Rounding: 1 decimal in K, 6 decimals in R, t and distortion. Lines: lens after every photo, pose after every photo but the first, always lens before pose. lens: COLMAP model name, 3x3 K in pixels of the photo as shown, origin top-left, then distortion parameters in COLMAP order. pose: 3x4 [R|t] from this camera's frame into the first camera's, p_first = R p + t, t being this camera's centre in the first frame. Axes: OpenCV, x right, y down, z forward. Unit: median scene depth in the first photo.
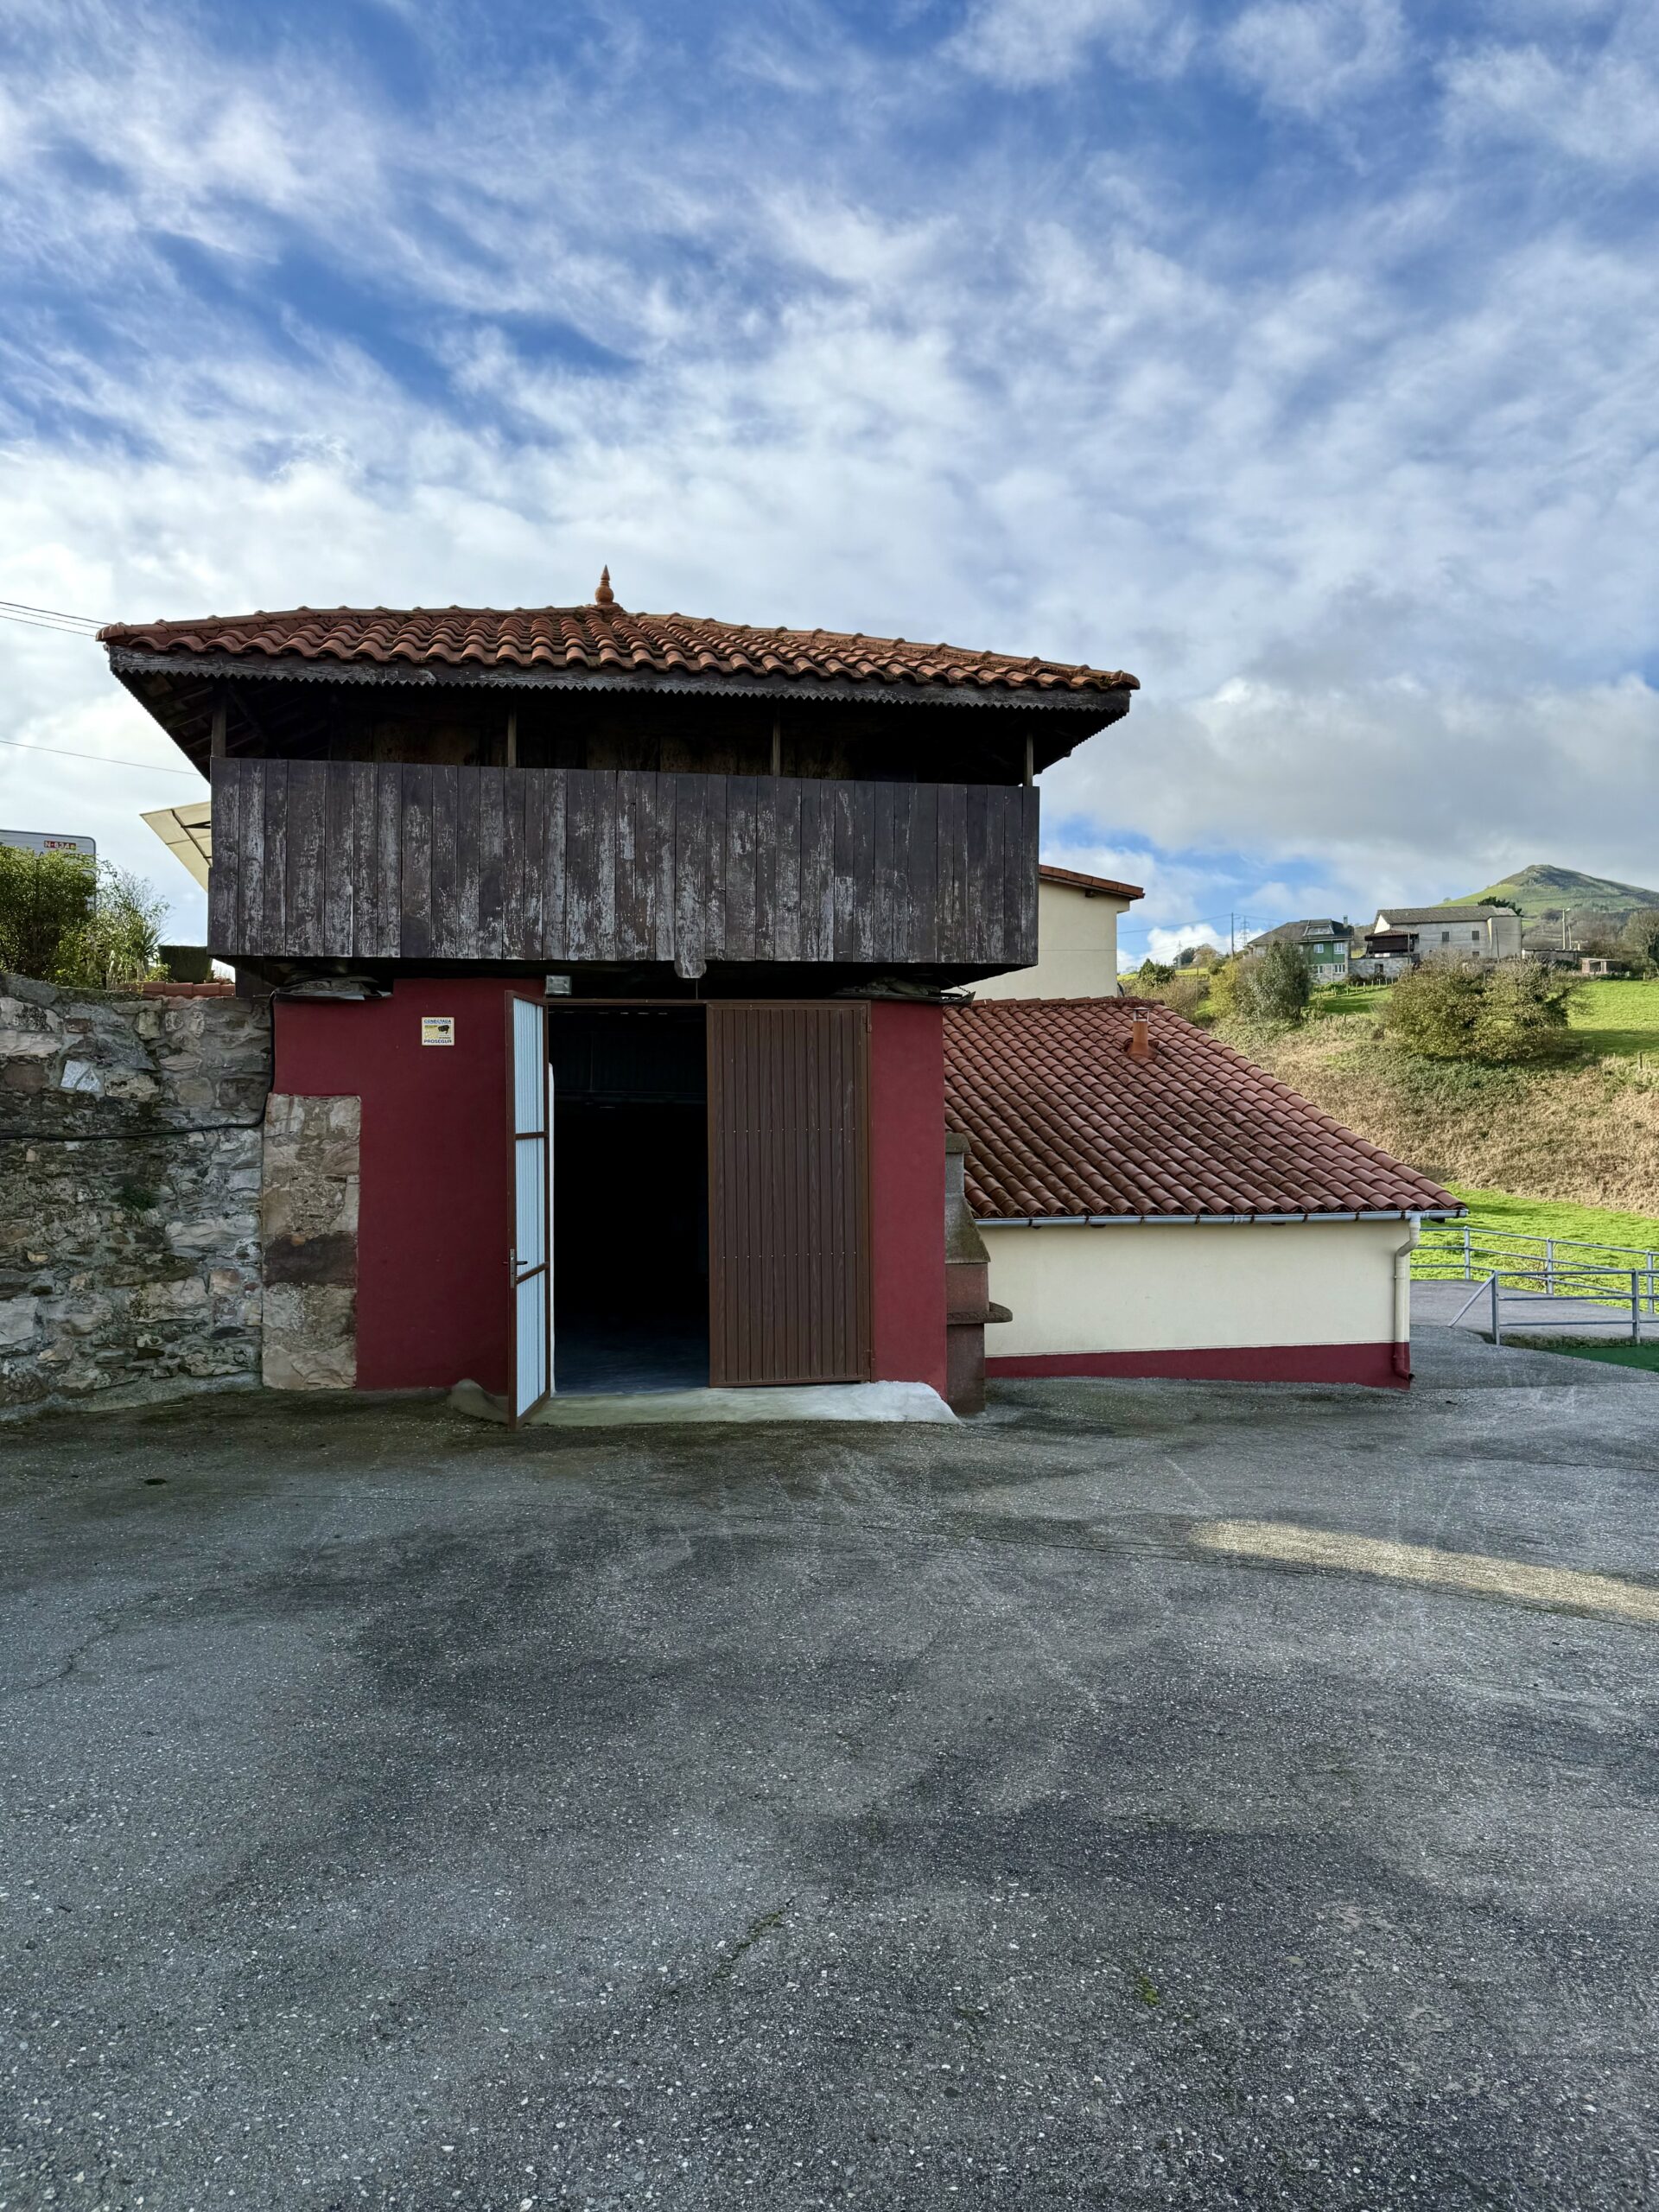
lens RADIAL K [[1537.8, 0, 826.5], [0, 1537.8, 1109.8], [0, 0, 1]] dist [0.067109, -0.086262]
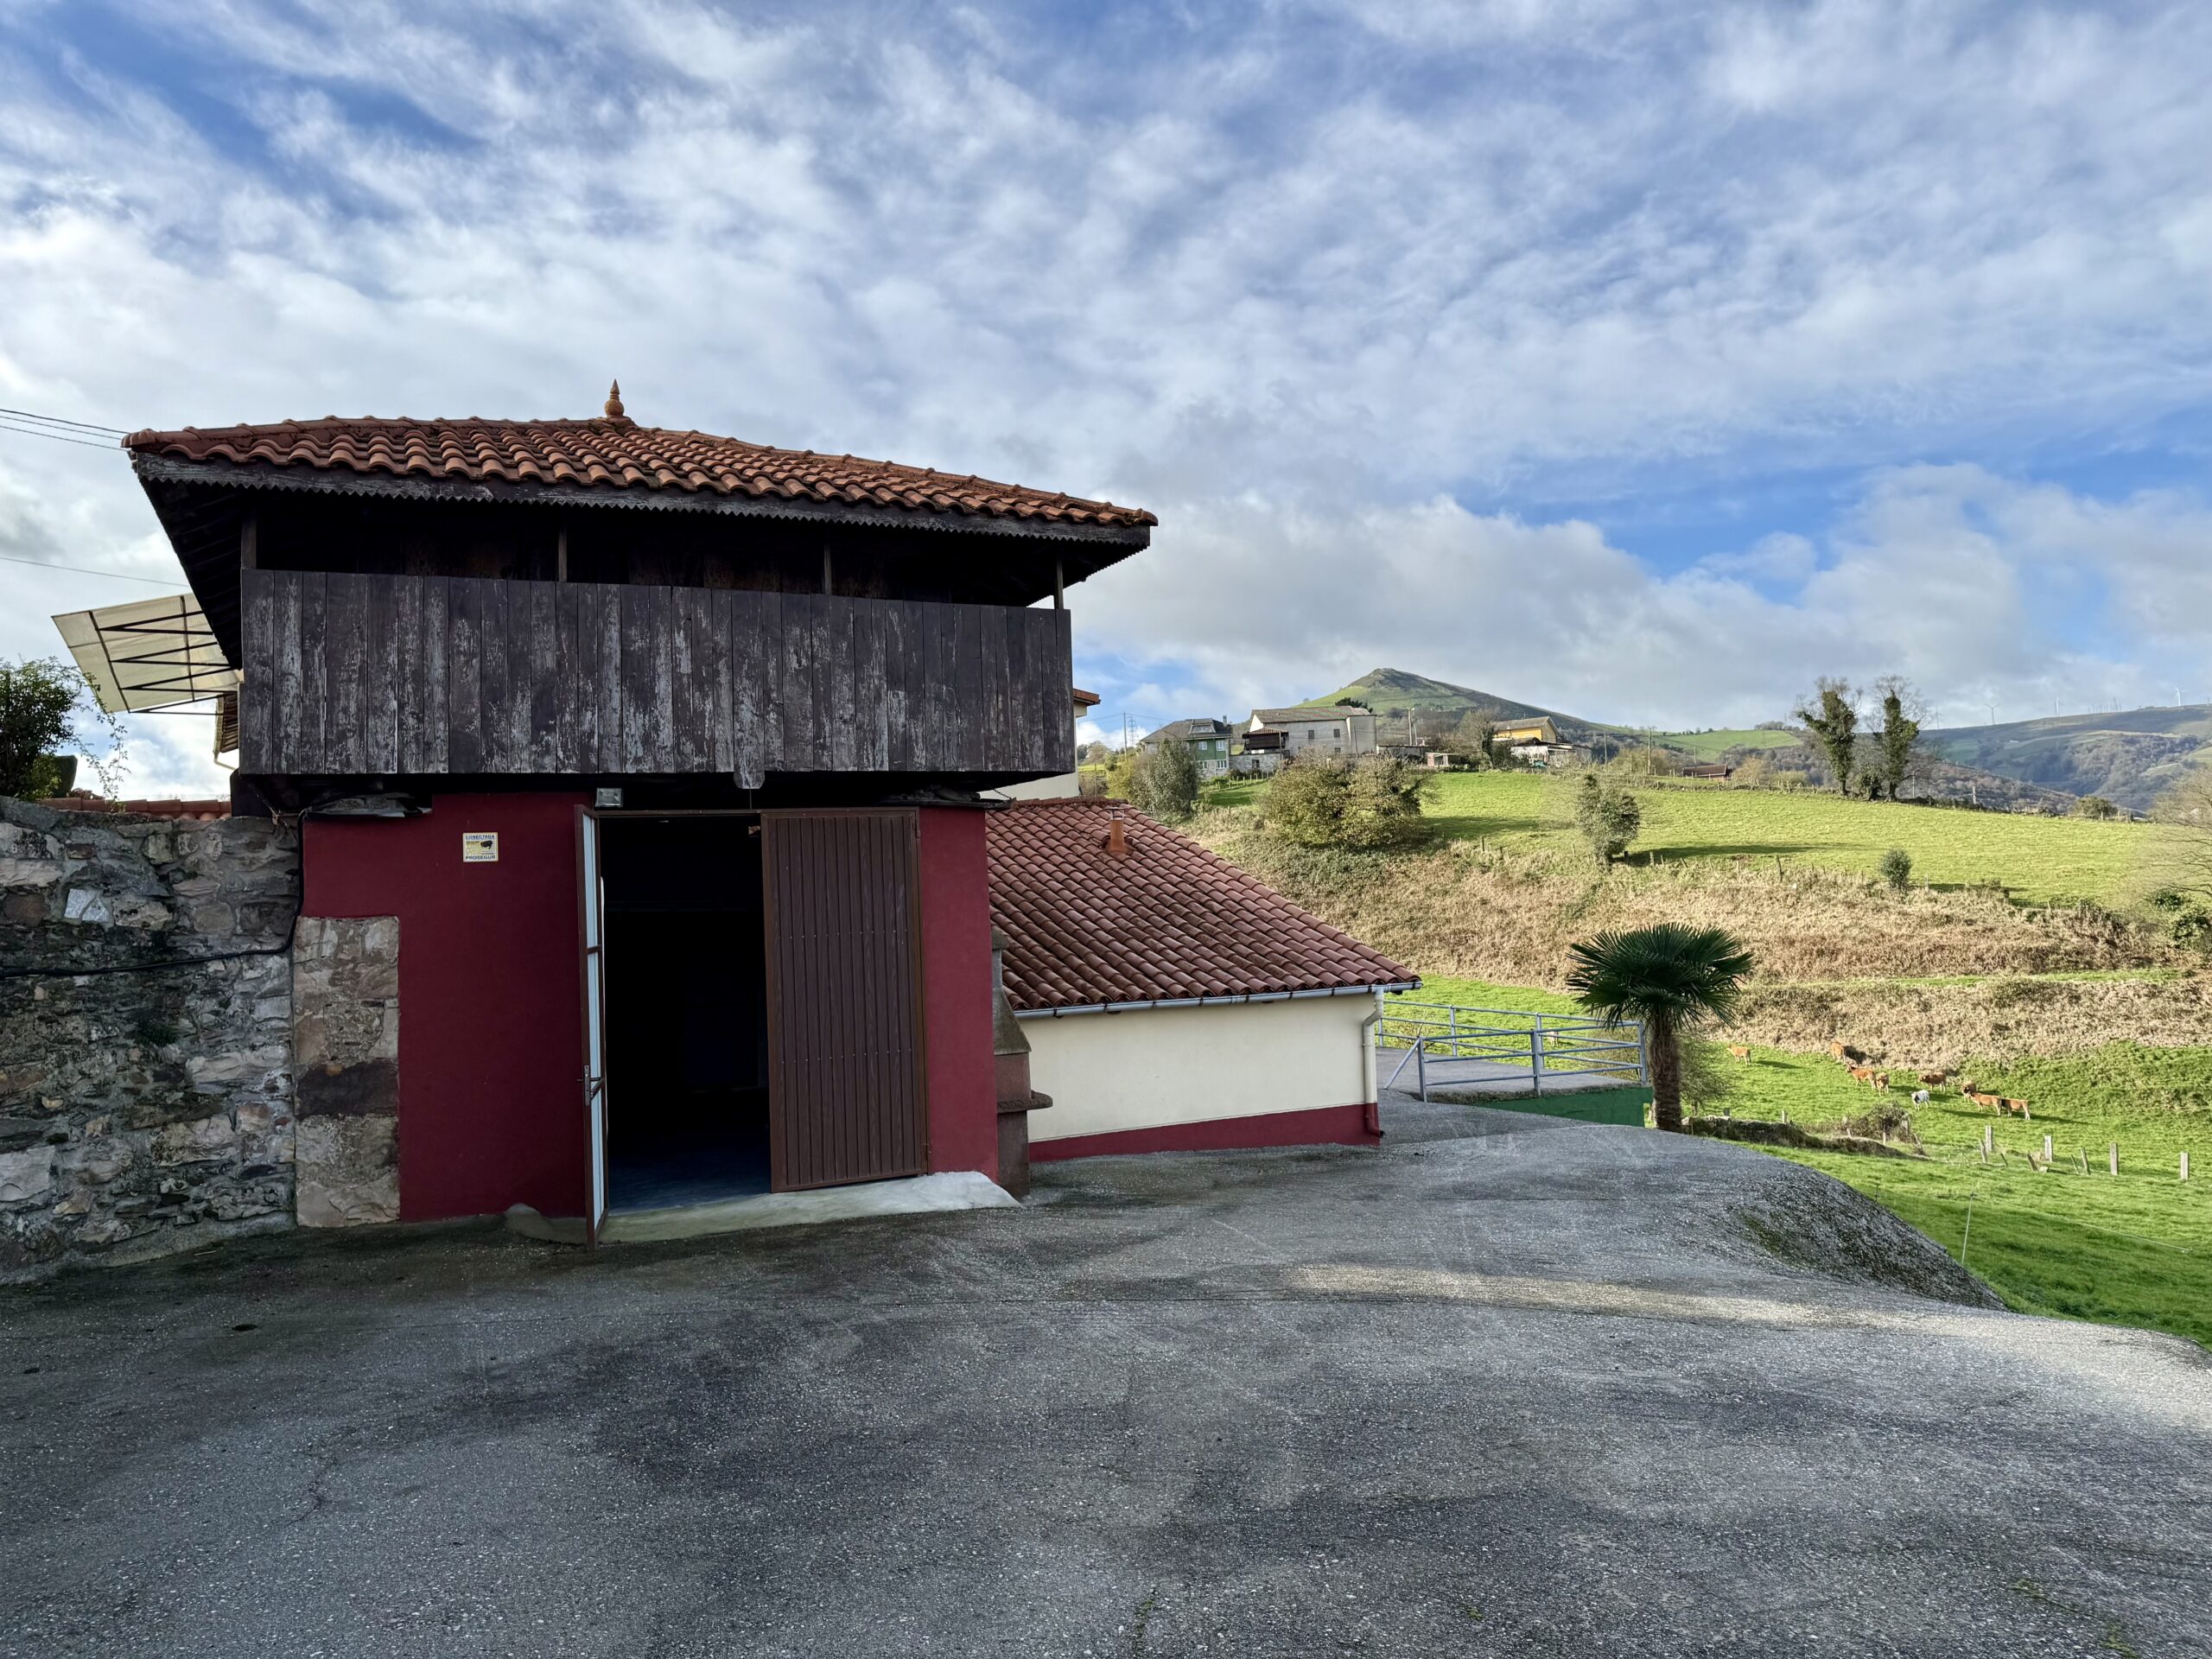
lens RADIAL K [[1537.8, 0, 1097.2], [0, 1537.8, 829.4], [0, 0, 1]] dist [0.067109, -0.086262]
pose [[0.969887, -0.021717, 0.242586, -0.114088], [0.033933, 0.998351, -0.046292, -0.003174], [-0.241181, 0.053129, 0.969025, -0.050836]]
